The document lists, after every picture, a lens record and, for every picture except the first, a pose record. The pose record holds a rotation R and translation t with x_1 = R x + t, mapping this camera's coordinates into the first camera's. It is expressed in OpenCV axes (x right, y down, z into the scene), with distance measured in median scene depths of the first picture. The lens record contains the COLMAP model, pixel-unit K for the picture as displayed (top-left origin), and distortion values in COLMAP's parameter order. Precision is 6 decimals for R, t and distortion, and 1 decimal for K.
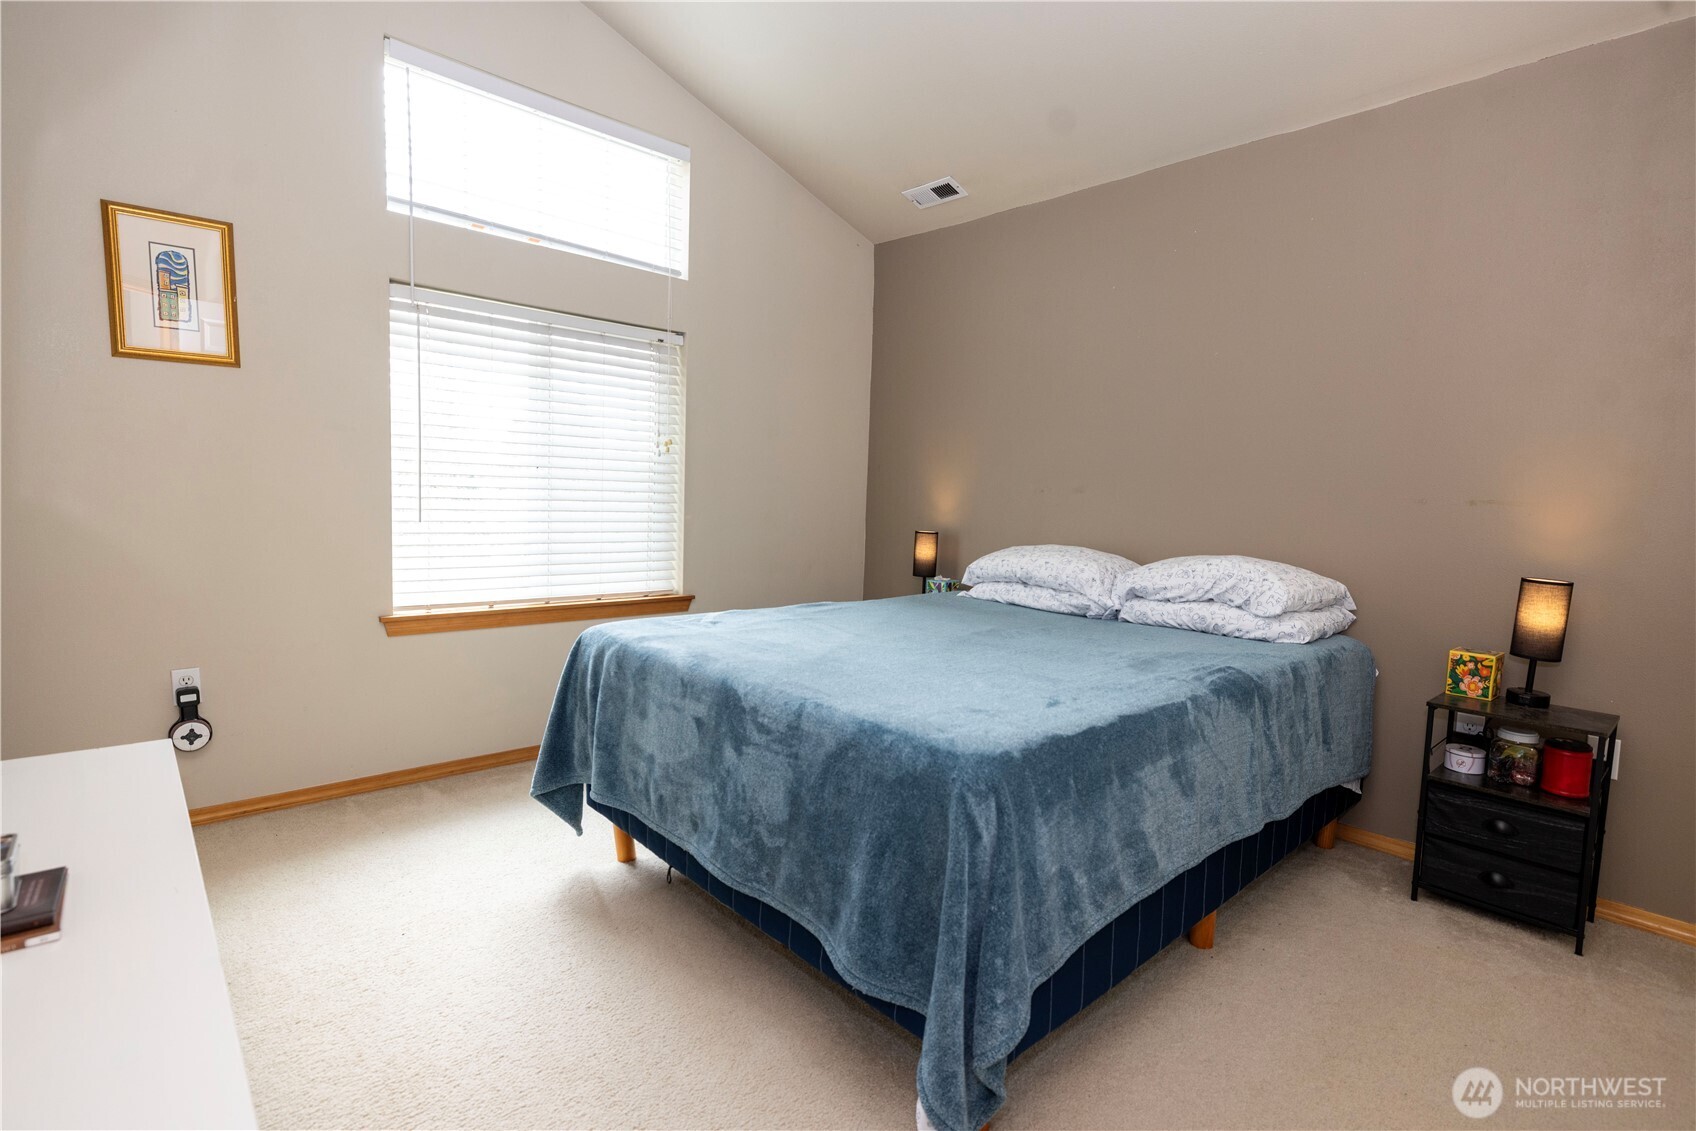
lens RADIAL K [[807.9, 0, 848.0], [0, 807.9, 565.5], [0, 0, 1]] dist [-0.001261, 0.017053]
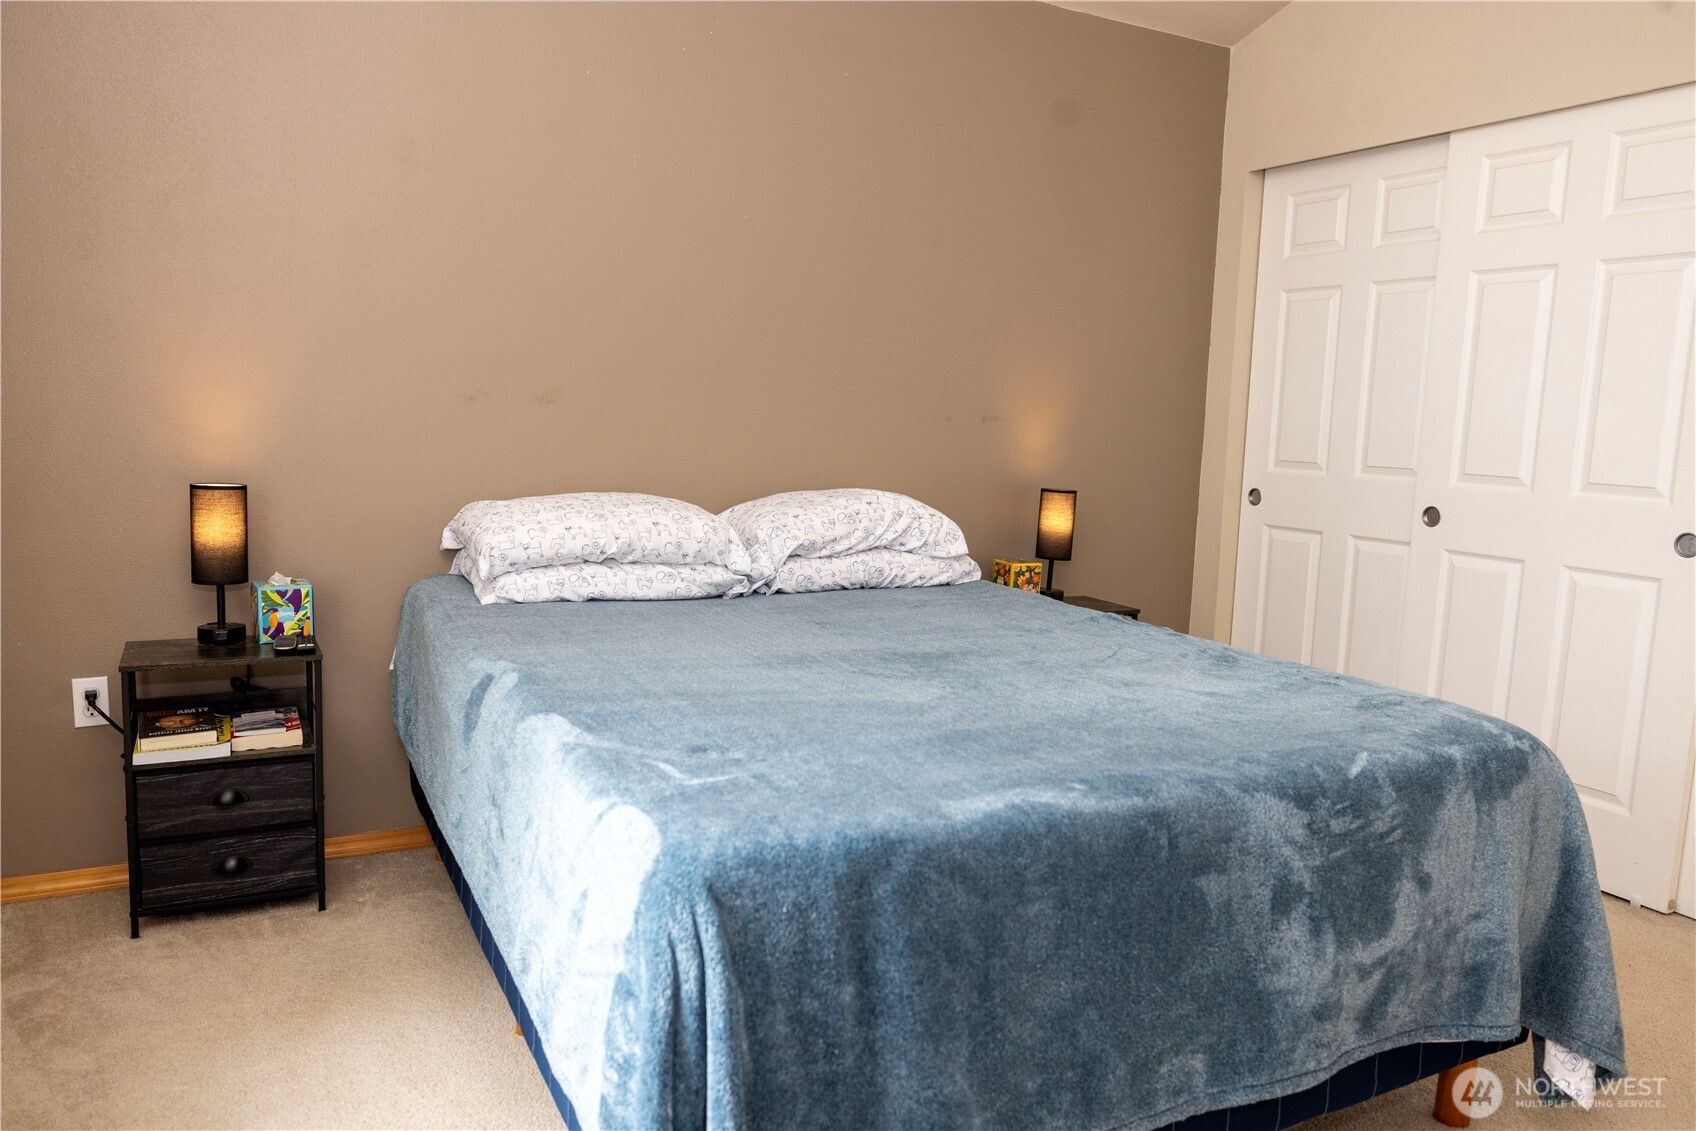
lens RADIAL K [[1172.5, 0, 848.0], [0, 1172.5, 565.5], [0, 0, 1]] dist [-0.001159, 0.000030]
pose [[0.270482, -0.142245, 0.952159, -0.577394], [0.065567, 0.989450, 0.129190, -0.078493], [-0.960490, 0.027487, 0.276955, 0.613954]]
